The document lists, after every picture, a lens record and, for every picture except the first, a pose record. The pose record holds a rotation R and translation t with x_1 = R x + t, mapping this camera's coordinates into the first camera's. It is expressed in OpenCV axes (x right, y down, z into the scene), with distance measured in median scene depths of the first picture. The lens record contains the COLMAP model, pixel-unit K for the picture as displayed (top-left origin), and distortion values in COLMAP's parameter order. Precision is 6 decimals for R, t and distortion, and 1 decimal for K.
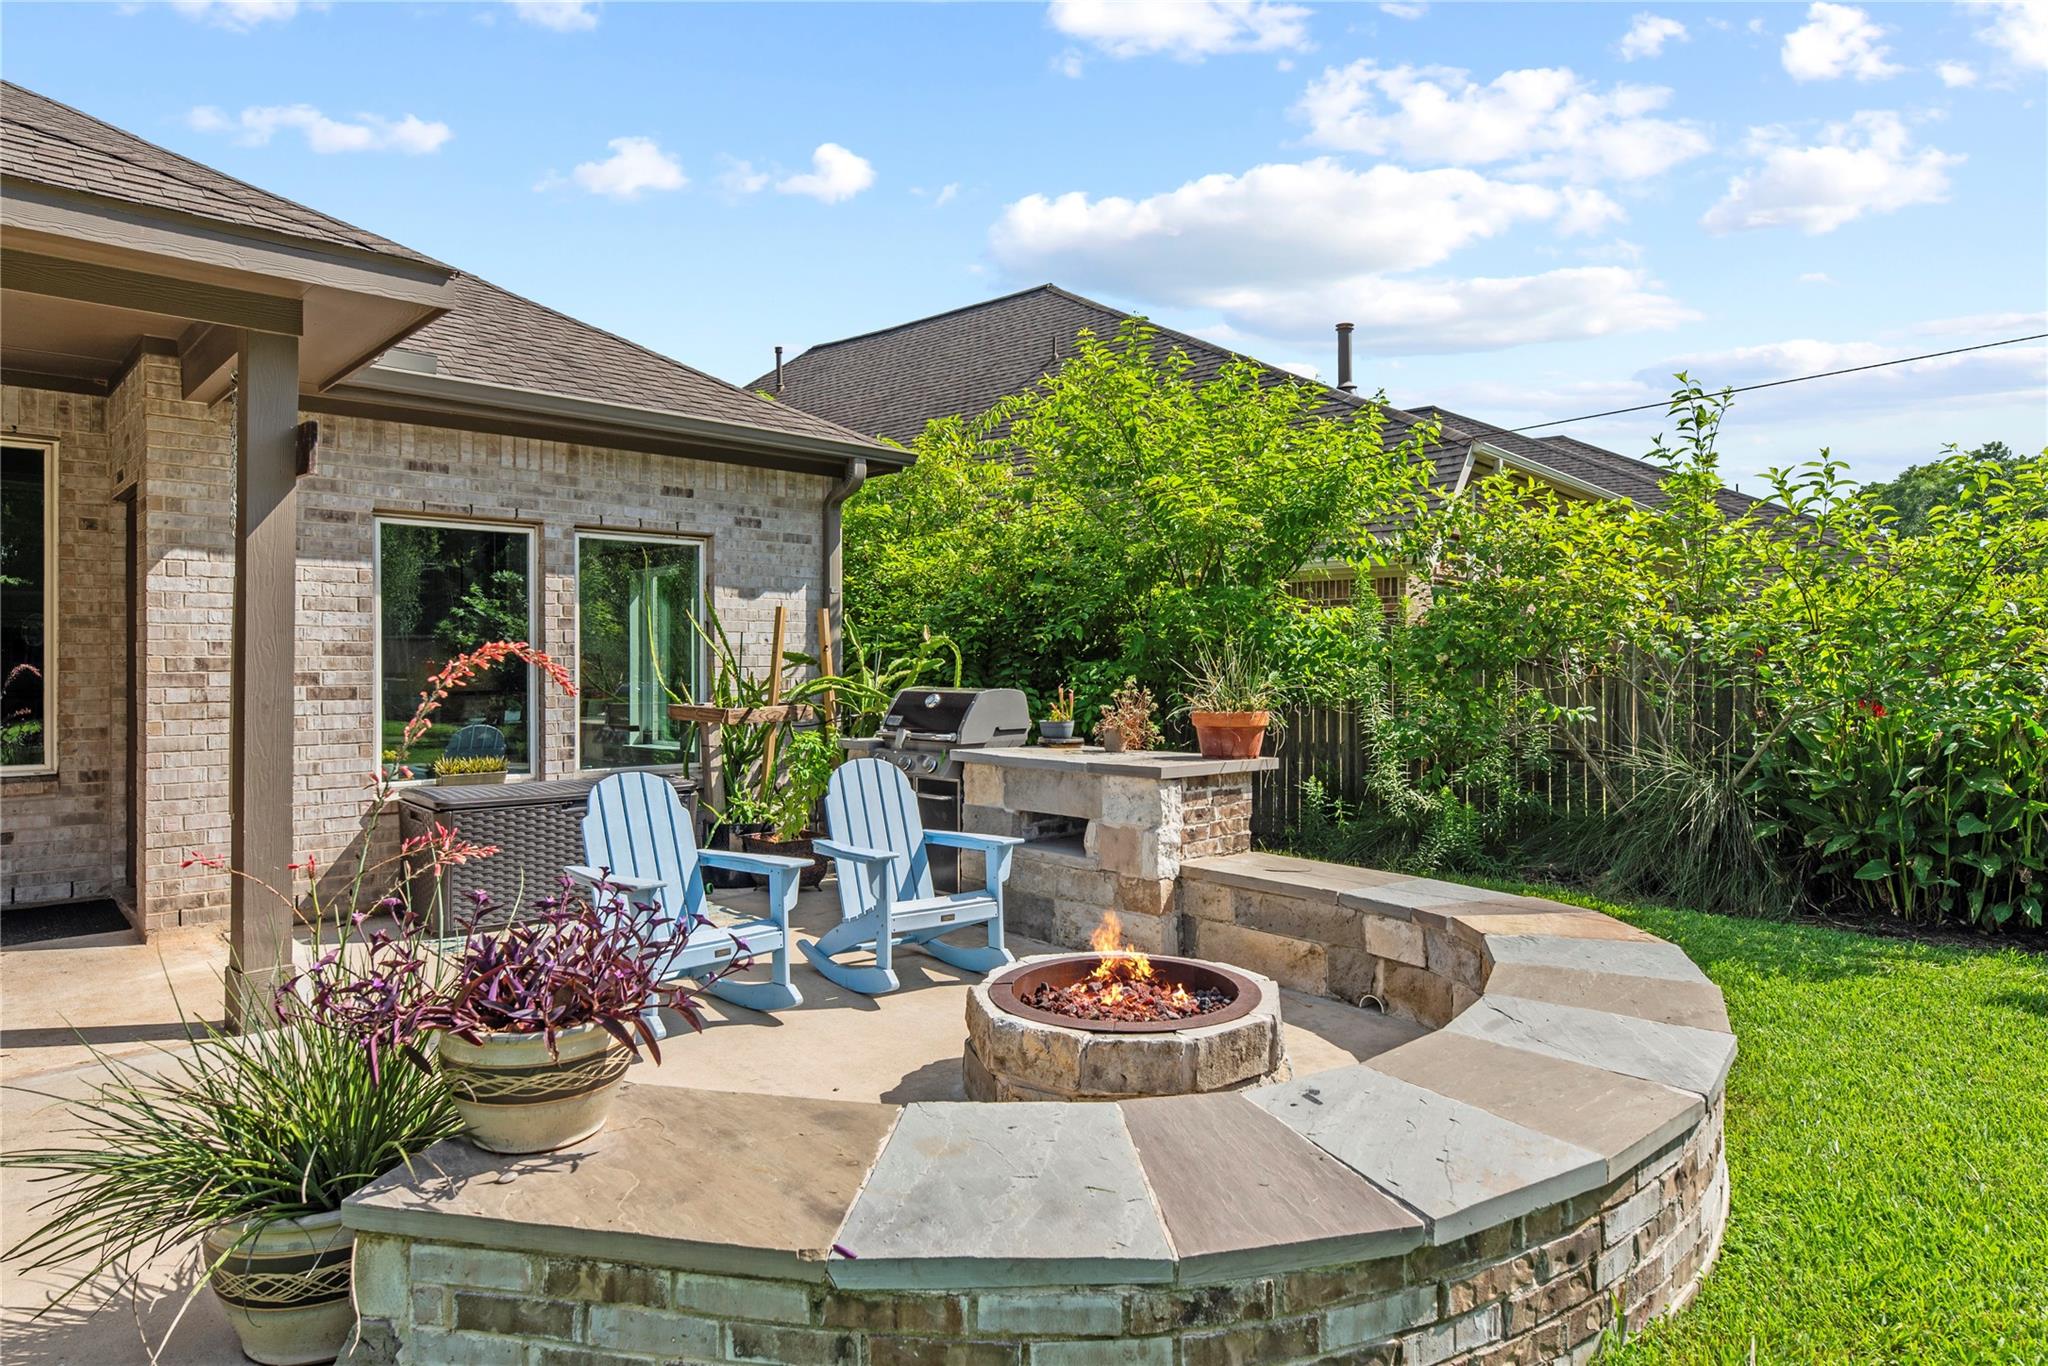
lens RADIAL K [[1201.1, 0, 1035.1], [0, 1201.1, 663.9], [0, 0, 1]] dist [0.000266, -0.000139]
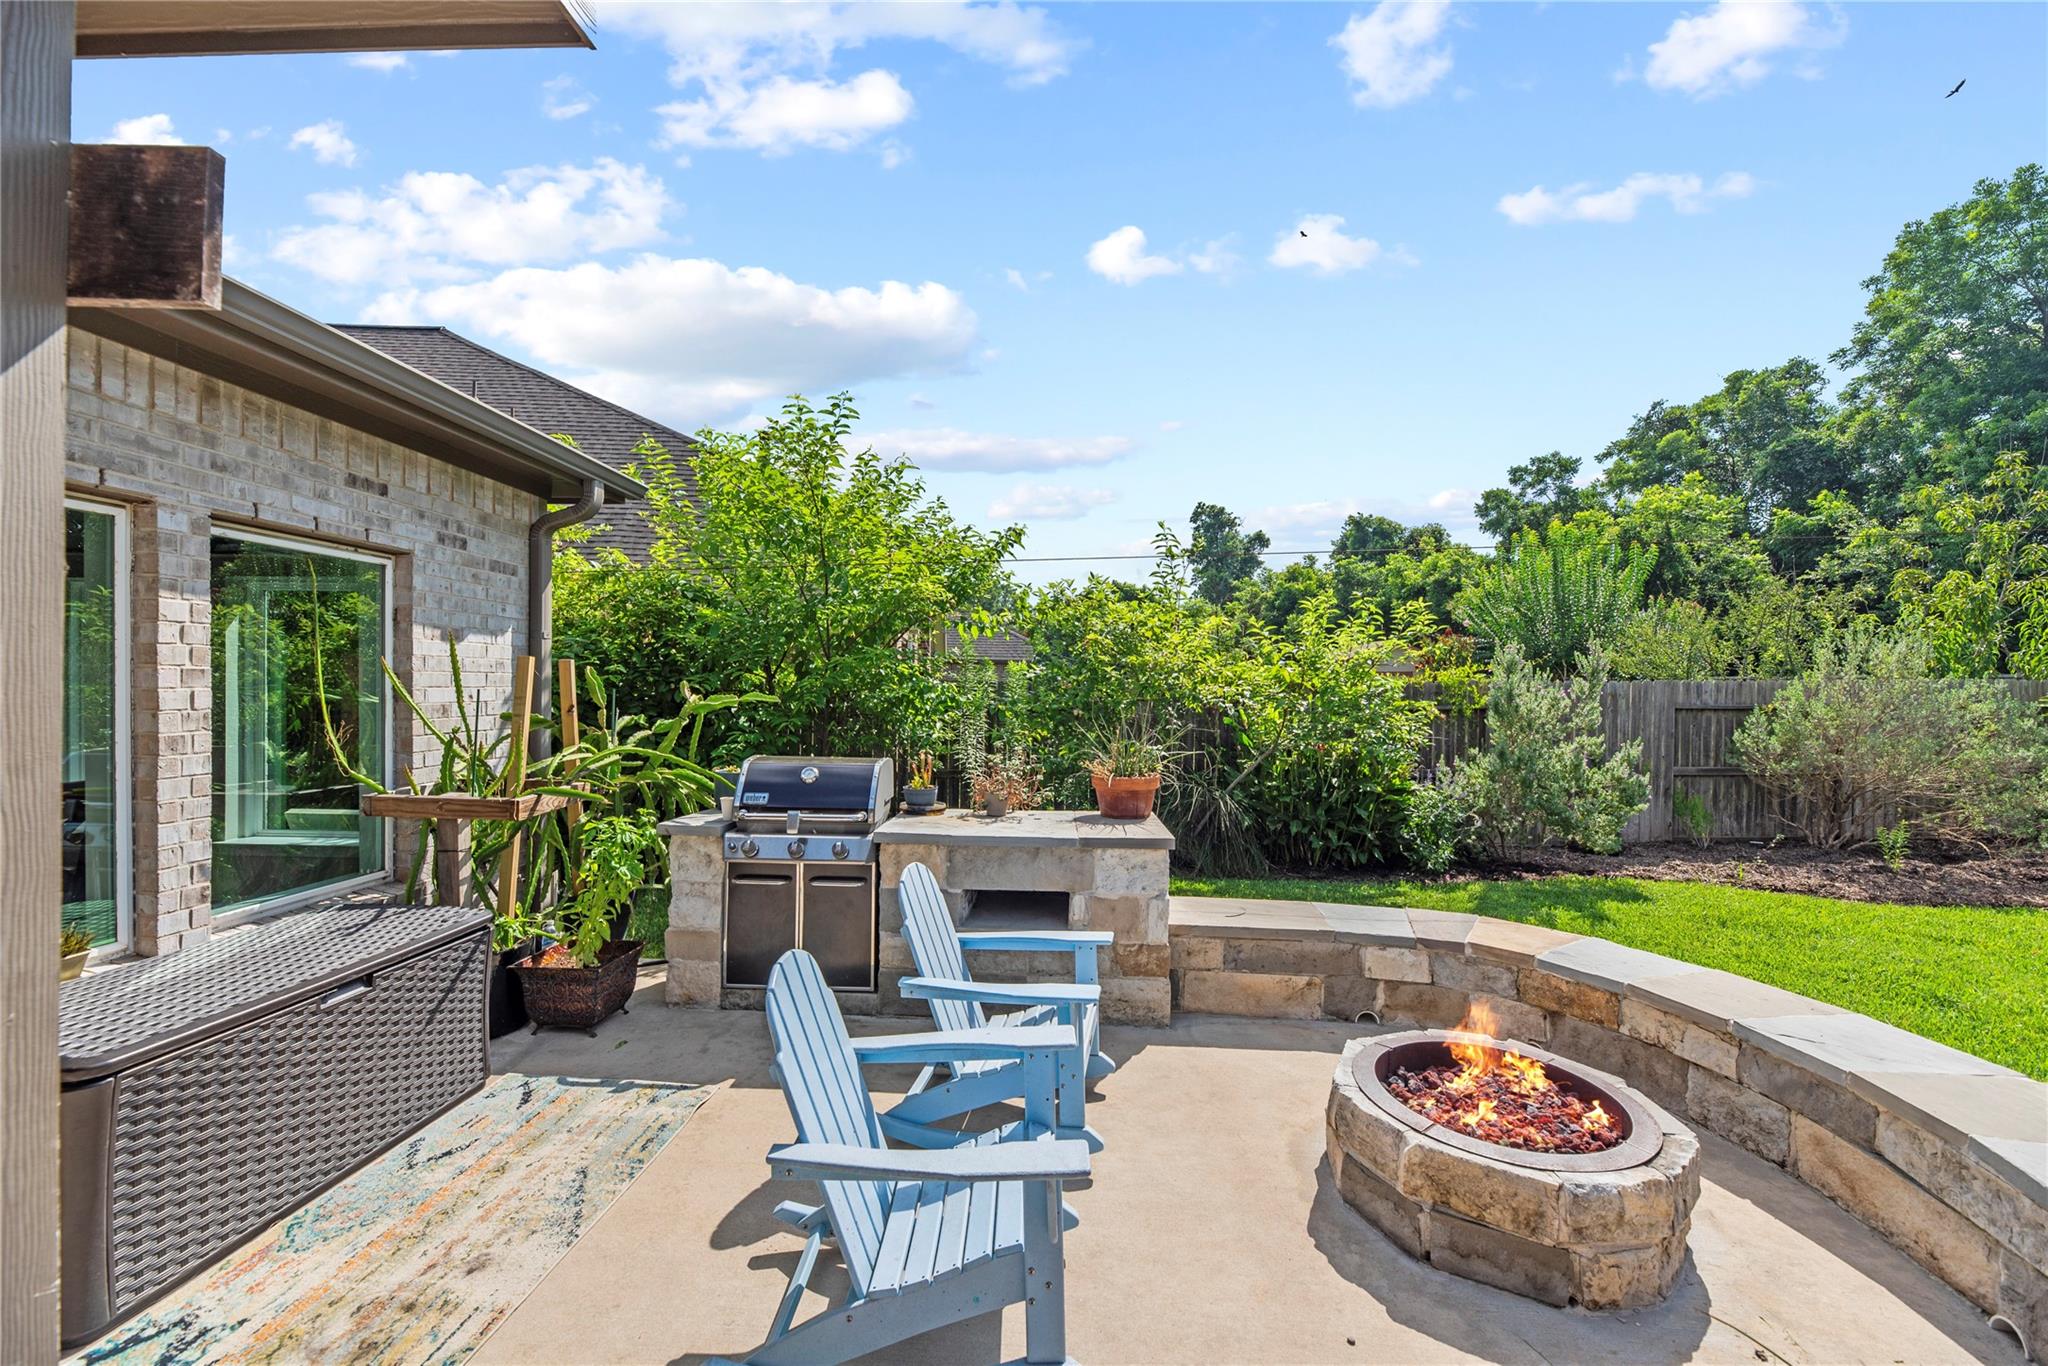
lens RADIAL K [[825.2, 0, 1025.0], [0, 825.2, 692.5], [0, 0, 1]] dist [-0.000250, -0.000409]
pose [[0.720982, 0.007303, 0.692915, -0.406359], [-0.014492, 0.999885, 0.004540, -0.036747], [-0.692802, -0.013315, 0.721005, 0.456719]]
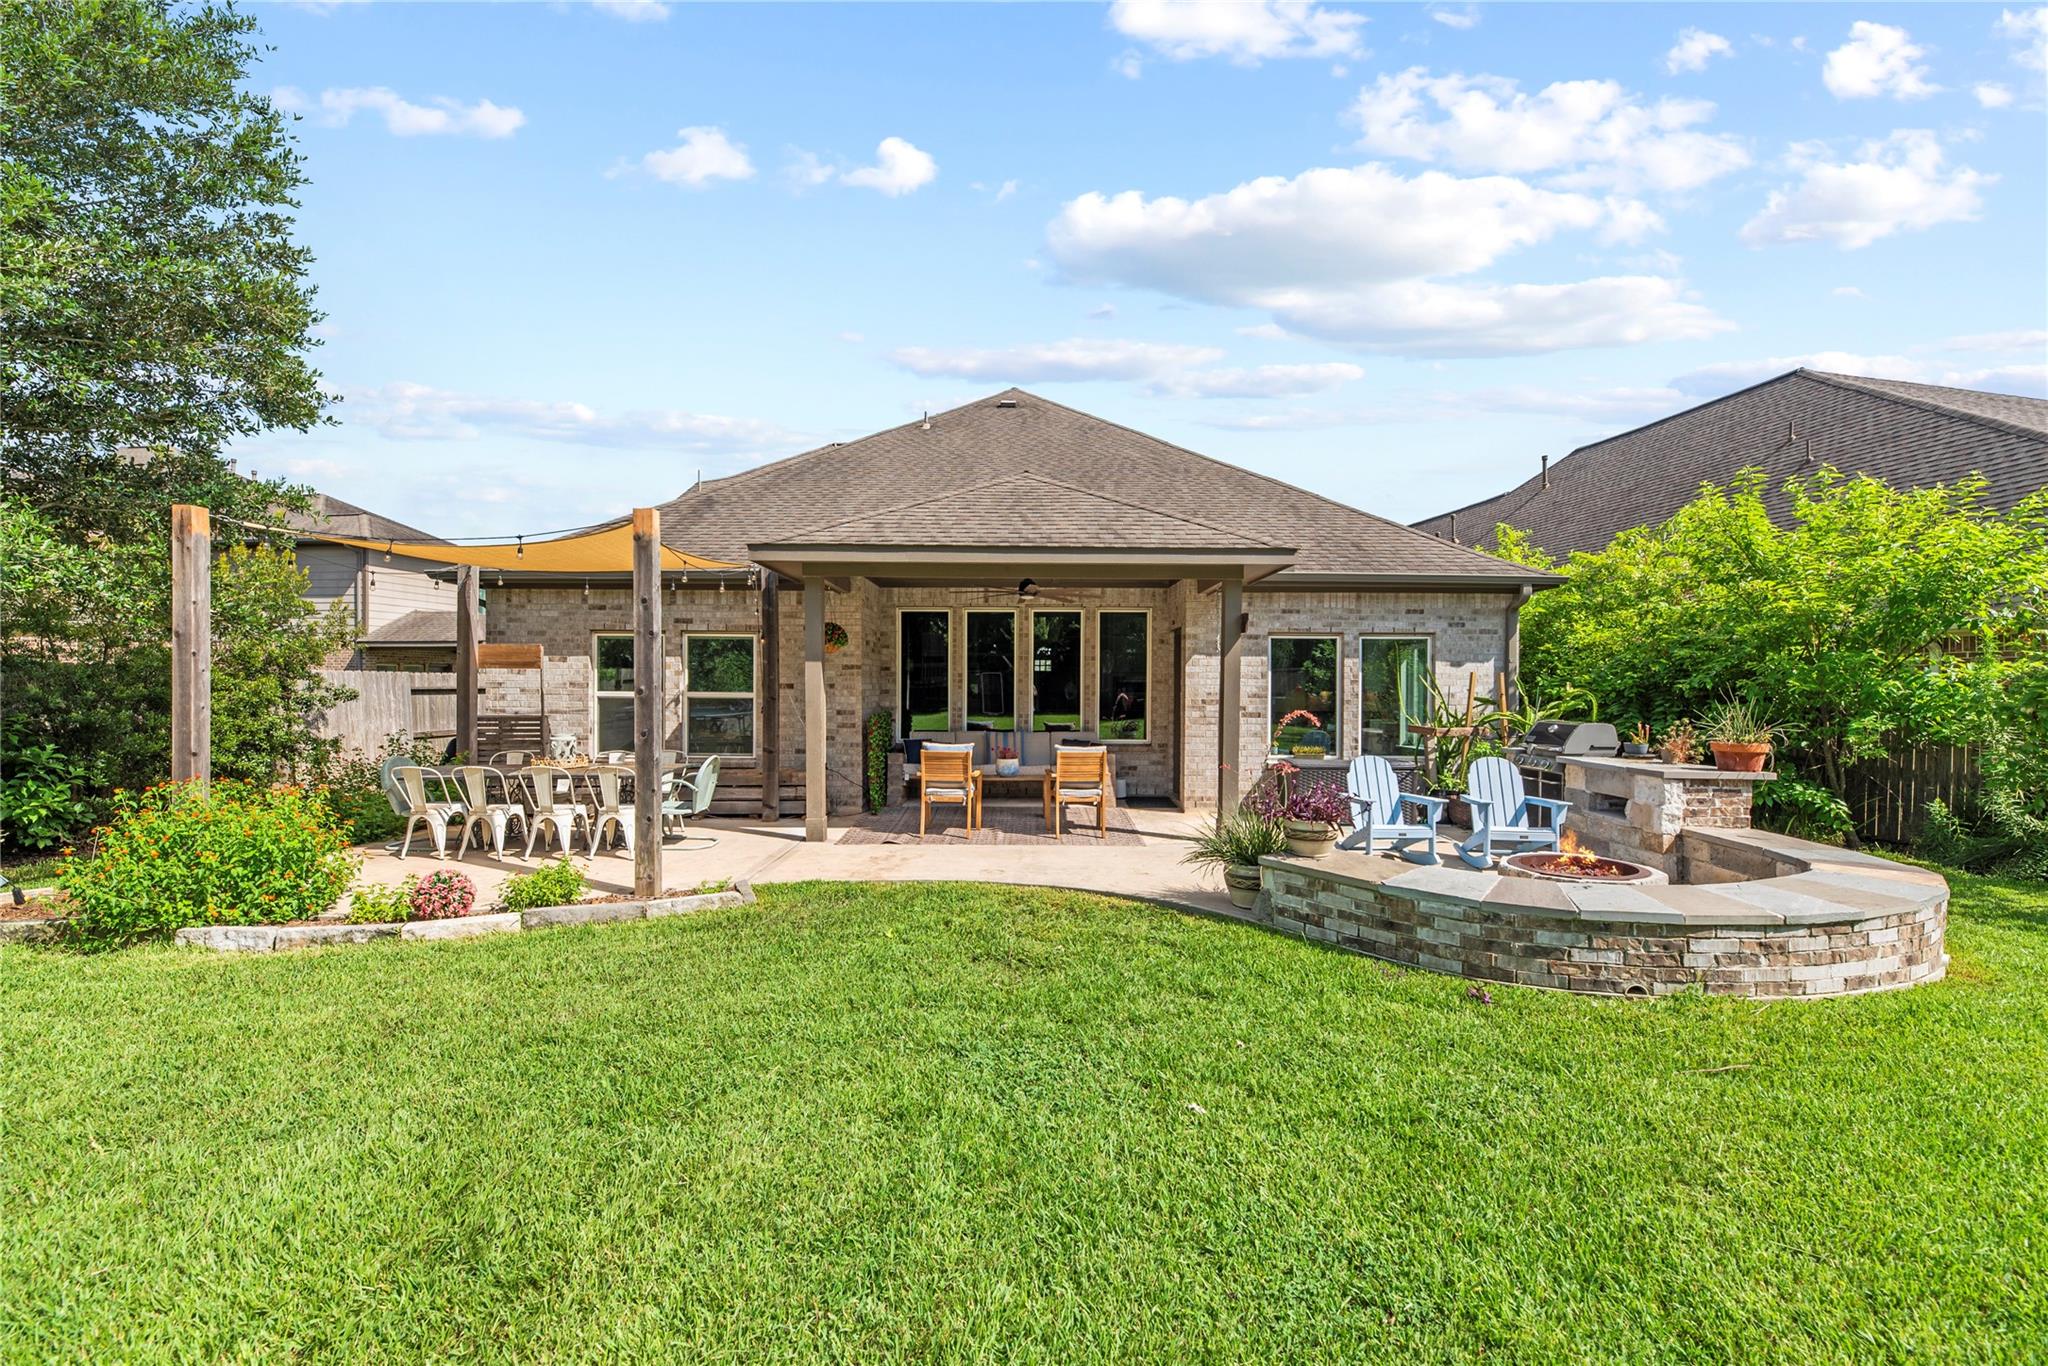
lens RADIAL K [[915.6, 0, 1024.0], [0, 915.6, 683.0], [0, 0, 1]] dist [-0.000698, -0.000067]
pose [[0.721801, 0.006309, -0.692072, 0.292677], [-0.006831, 0.999975, 0.001991, -0.034458], [0.692067, 0.003290, 0.721826, -0.528577]]
